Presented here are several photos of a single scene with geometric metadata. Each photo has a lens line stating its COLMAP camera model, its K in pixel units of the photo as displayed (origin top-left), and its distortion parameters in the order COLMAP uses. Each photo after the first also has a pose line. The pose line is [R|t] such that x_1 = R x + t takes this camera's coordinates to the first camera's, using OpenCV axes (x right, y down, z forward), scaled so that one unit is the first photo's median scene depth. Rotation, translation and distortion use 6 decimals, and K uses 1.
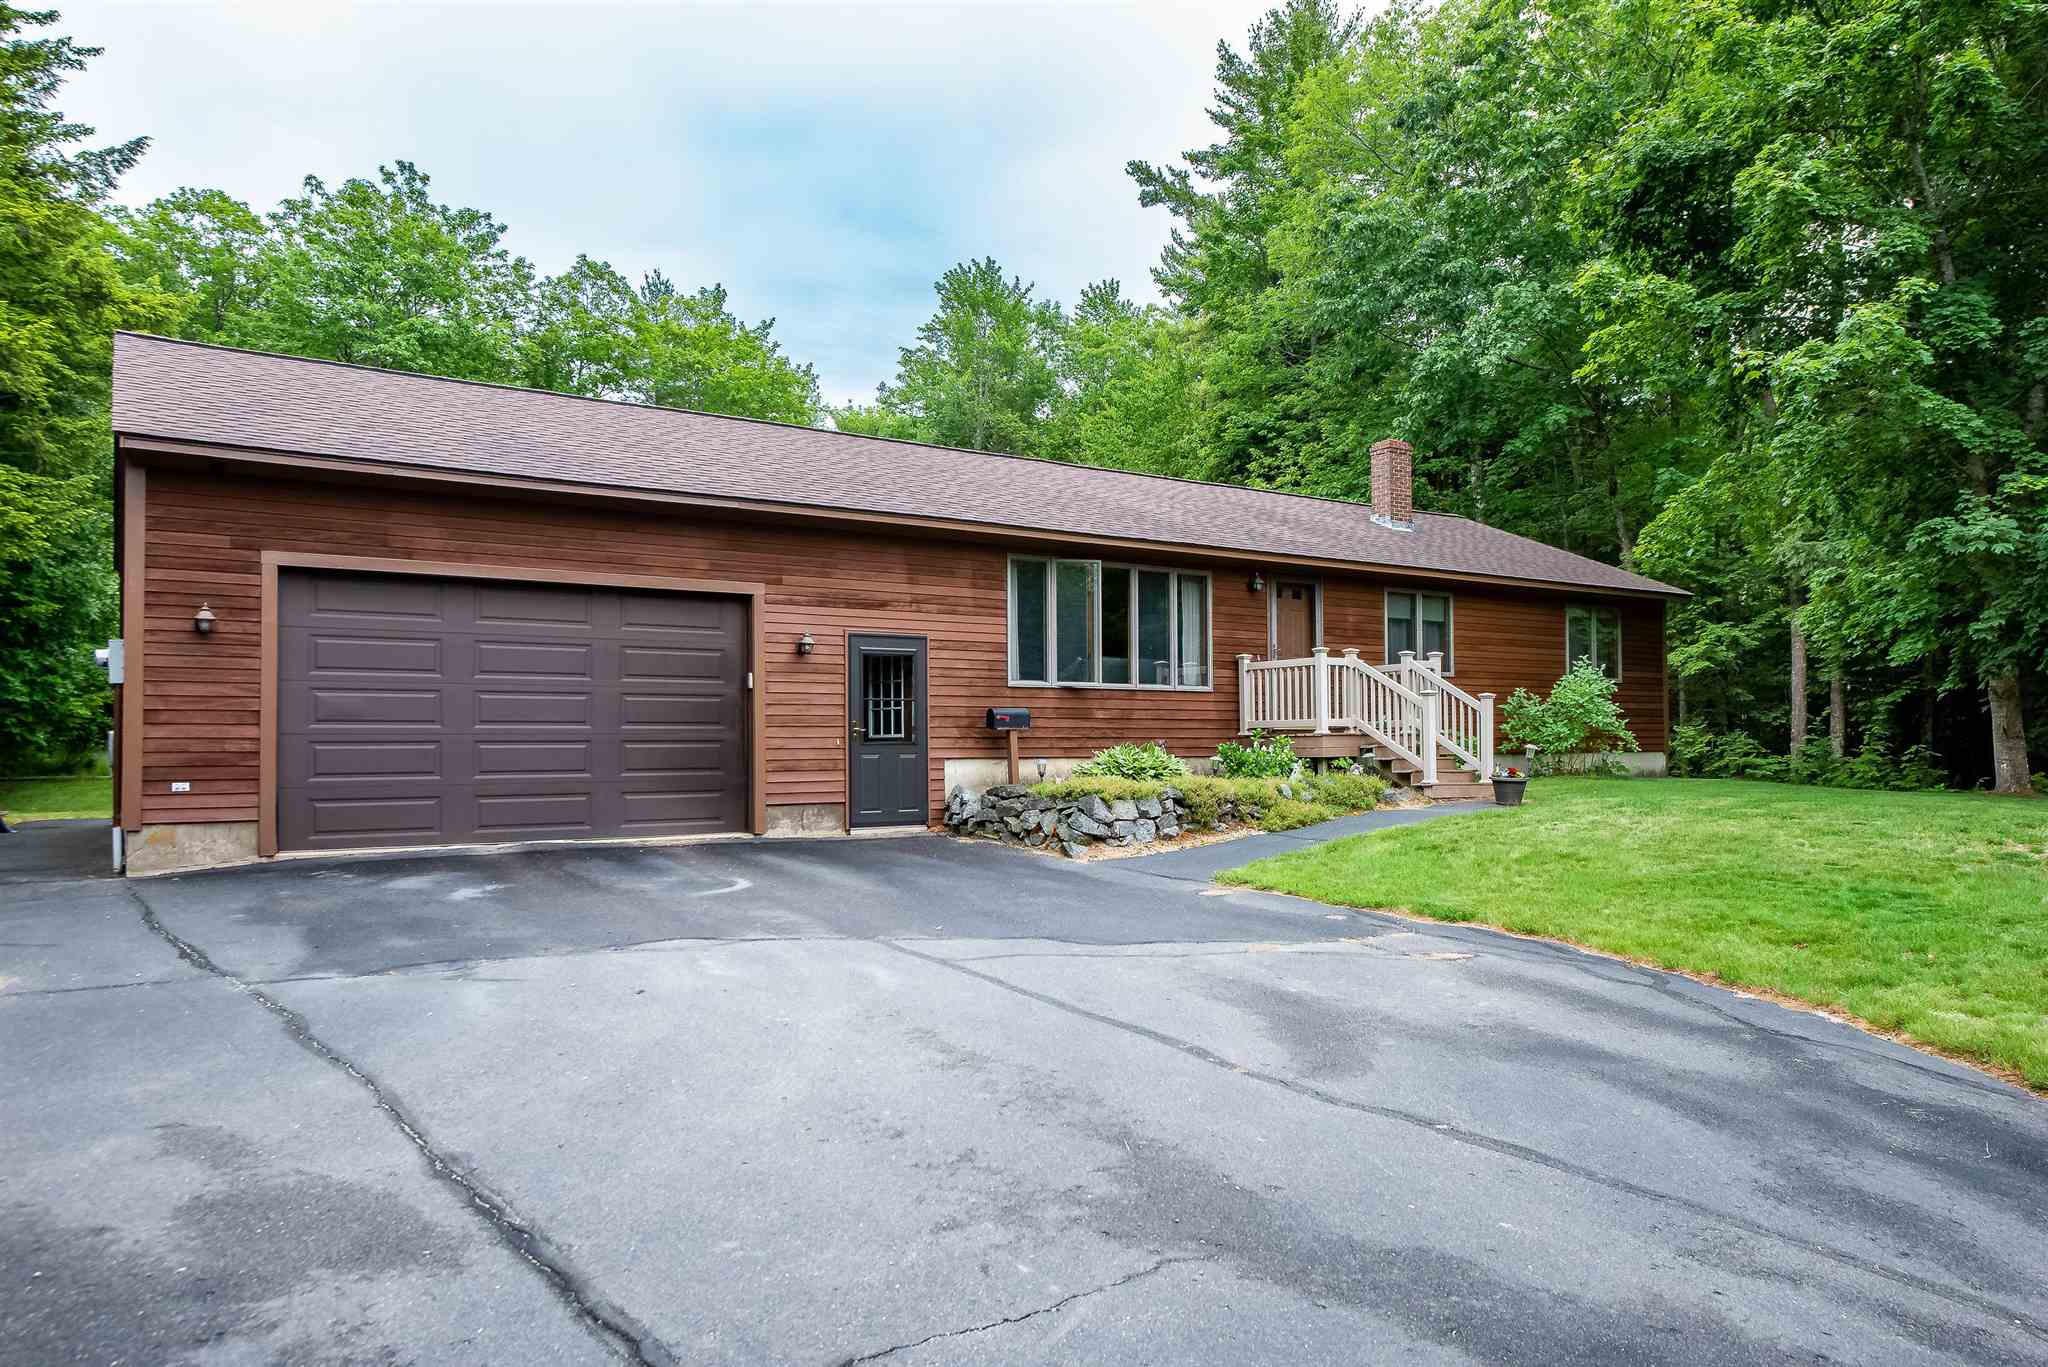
lens RADIAL K [[1398.6, 0, 1034.9], [0, 1398.6, 712.9], [0, 0, 1]] dist [-0.000224, 0.000001]
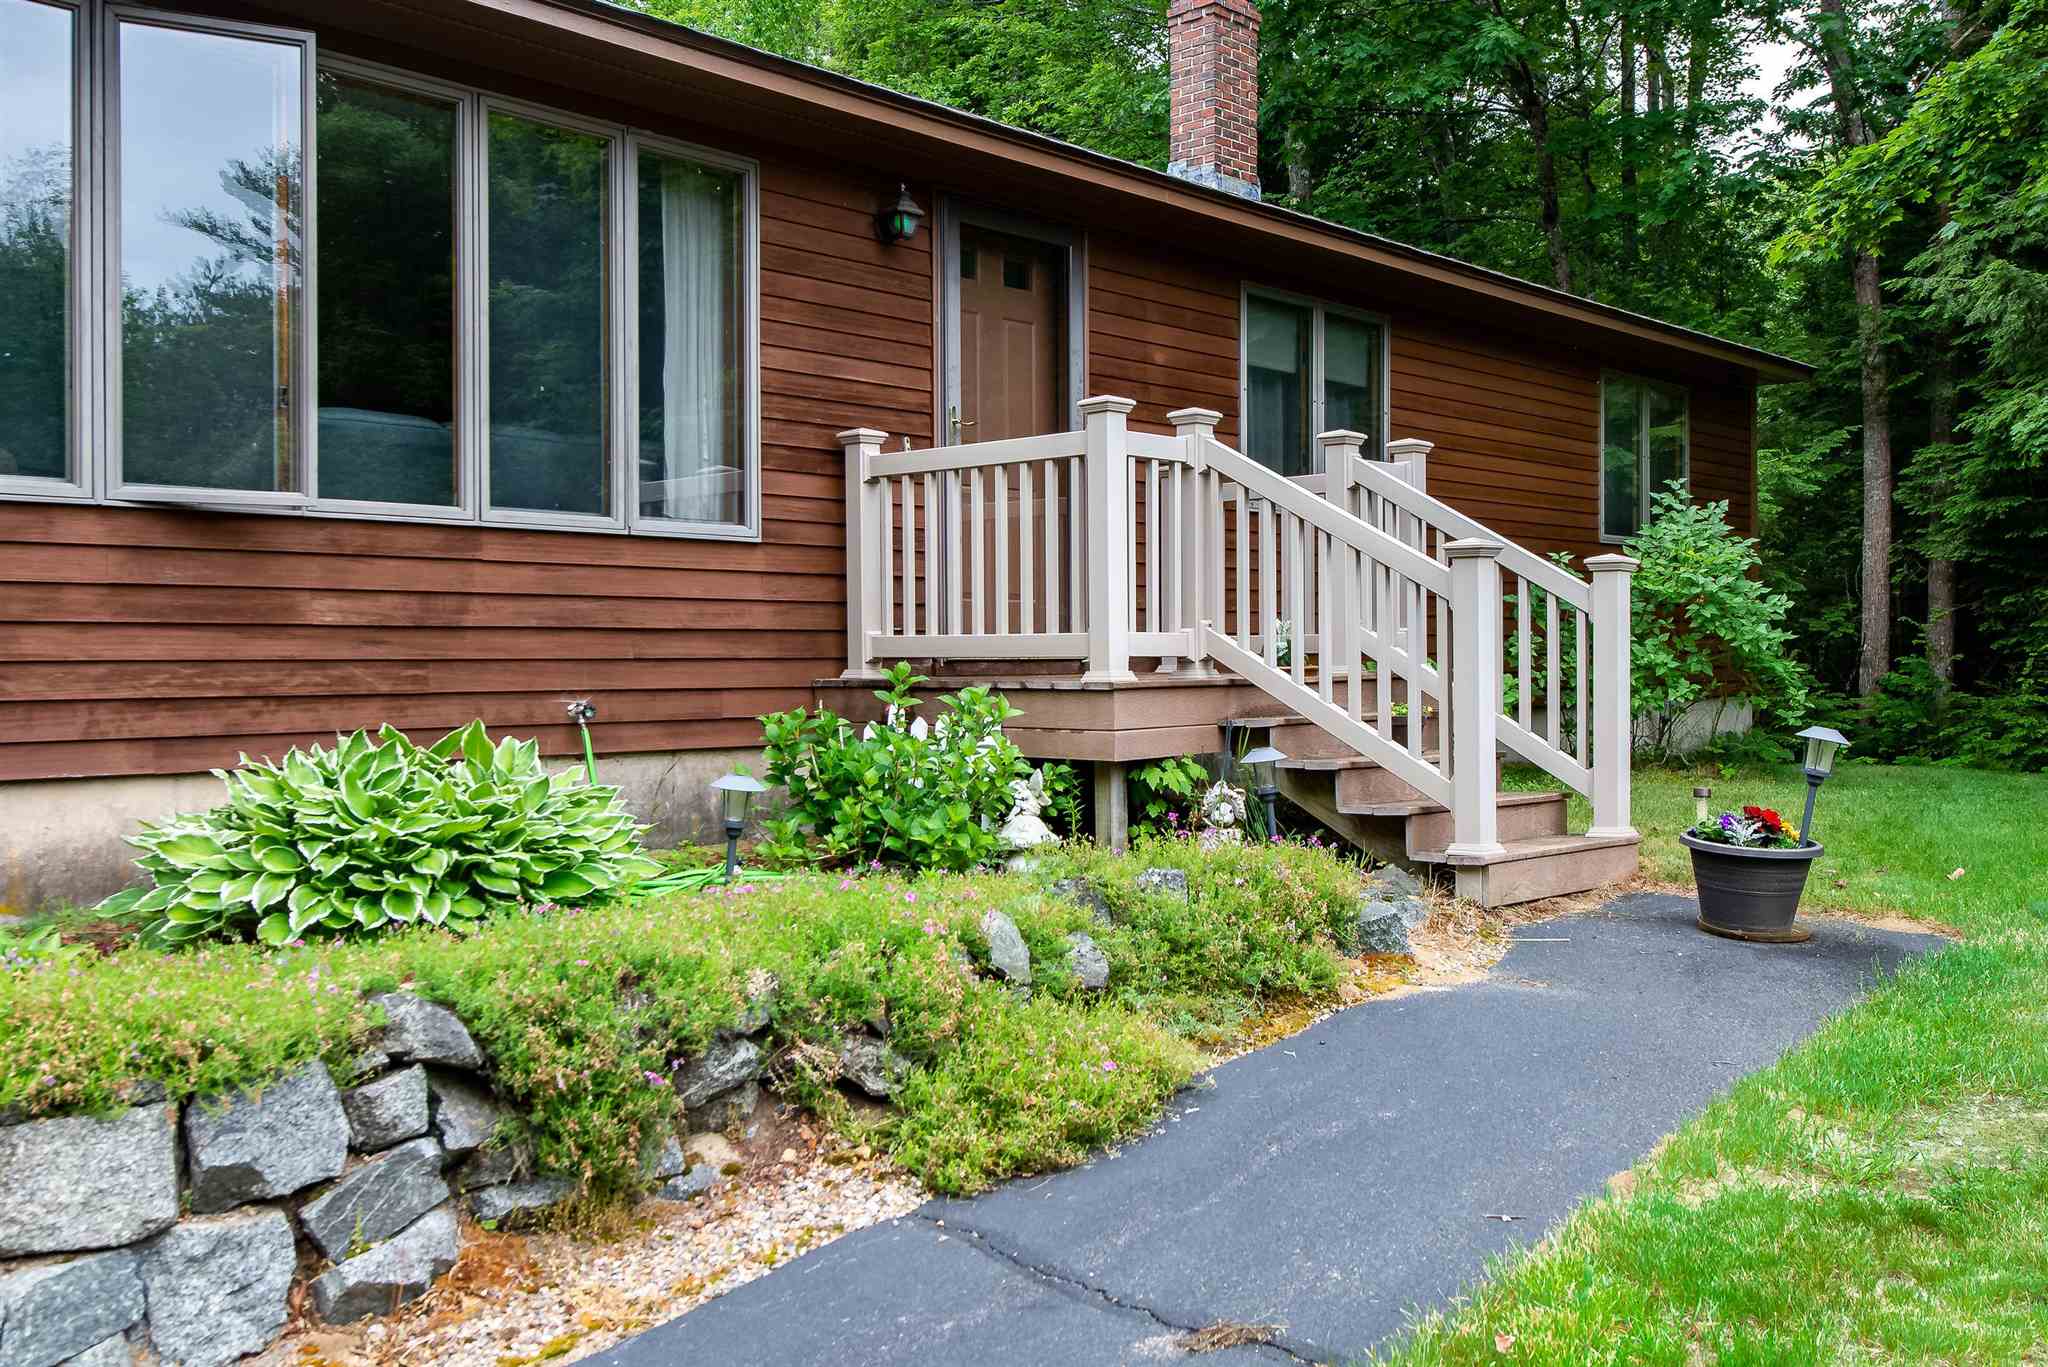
lens RADIAL K [[1275.4, 0, 1024.0], [0, 1275.4, 683.5], [0, 0, 1]] dist [0.007120, 0.001397]
pose [[0.973729, -0.005396, 0.227644, 0.122407], [-0.008439, 0.998177, 0.059755, -0.001040], [-0.227552, -0.060106, 0.971909, 0.723029]]
